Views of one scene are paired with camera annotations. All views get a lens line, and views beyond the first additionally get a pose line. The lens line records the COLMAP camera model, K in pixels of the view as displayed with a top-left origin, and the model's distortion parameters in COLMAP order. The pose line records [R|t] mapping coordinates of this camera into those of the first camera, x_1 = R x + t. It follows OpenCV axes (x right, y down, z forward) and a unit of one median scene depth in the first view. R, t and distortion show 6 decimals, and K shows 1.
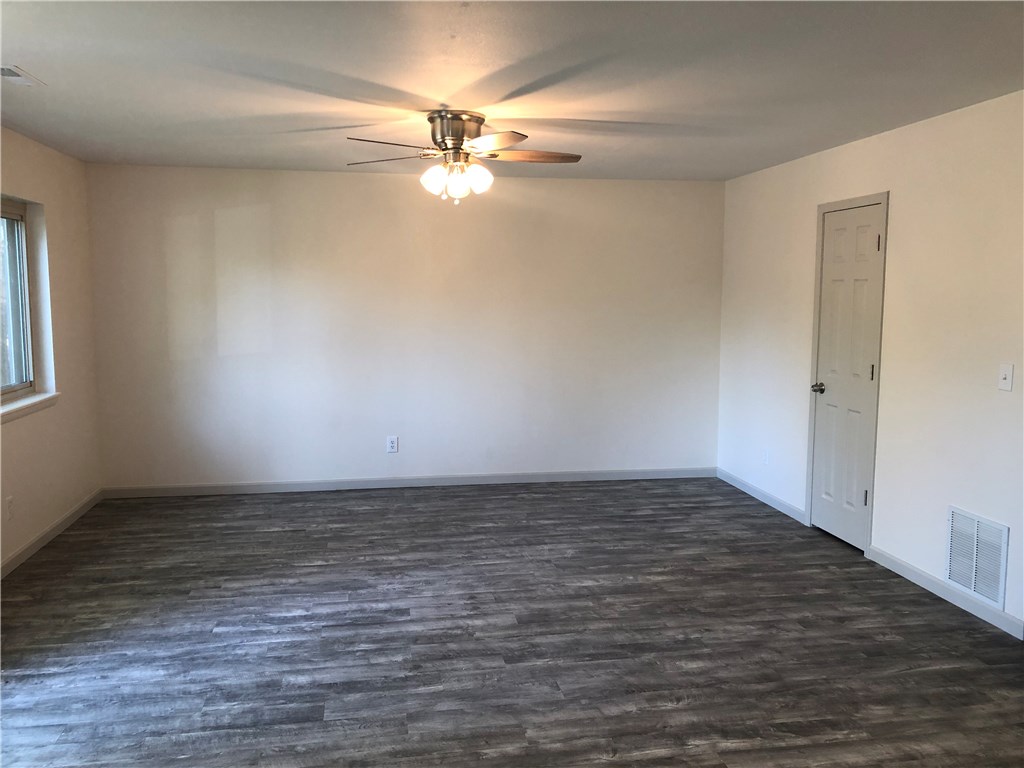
lens RADIAL K [[848.6, 0, 510.9], [0, 848.6, 384.2], [0, 0, 1]] dist [0.021215, -0.001722]
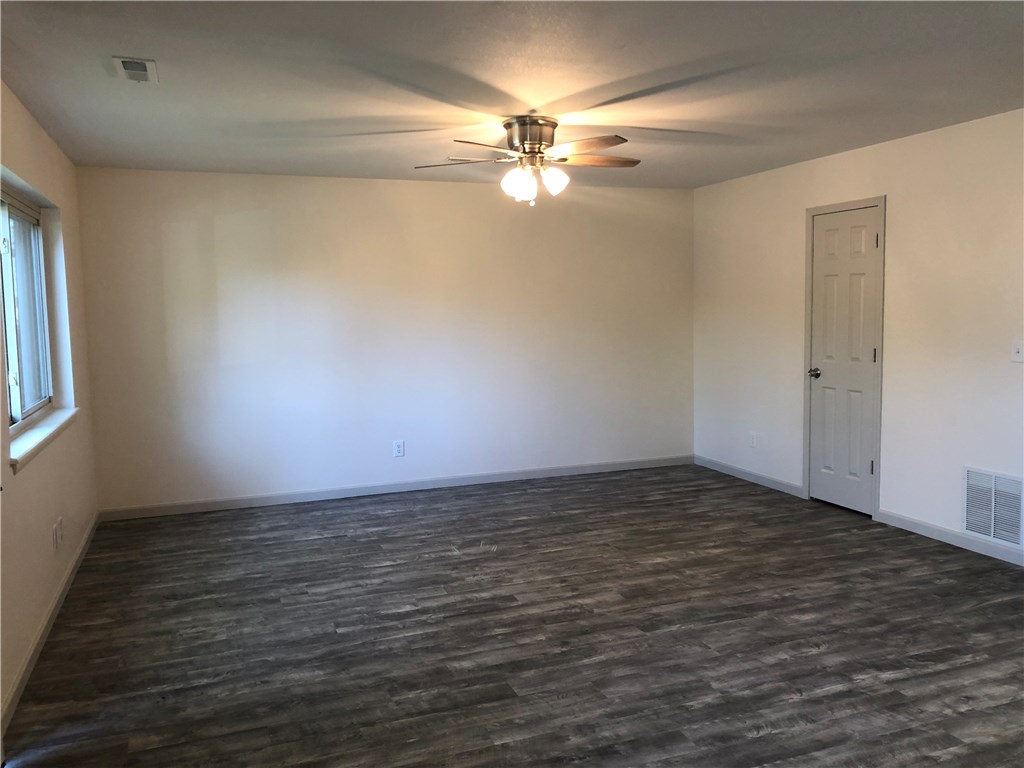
lens RADIAL K [[848.6, 0, 514.9], [0, 848.6, 381.8], [0, 0, 1]] dist [0.021215, -0.001722]
pose [[0.981160, -0.039476, 0.189119, -0.286196], [0.043010, 0.998968, -0.014619, 0.019103], [-0.188347, 0.022477, 0.981845, -0.018647]]
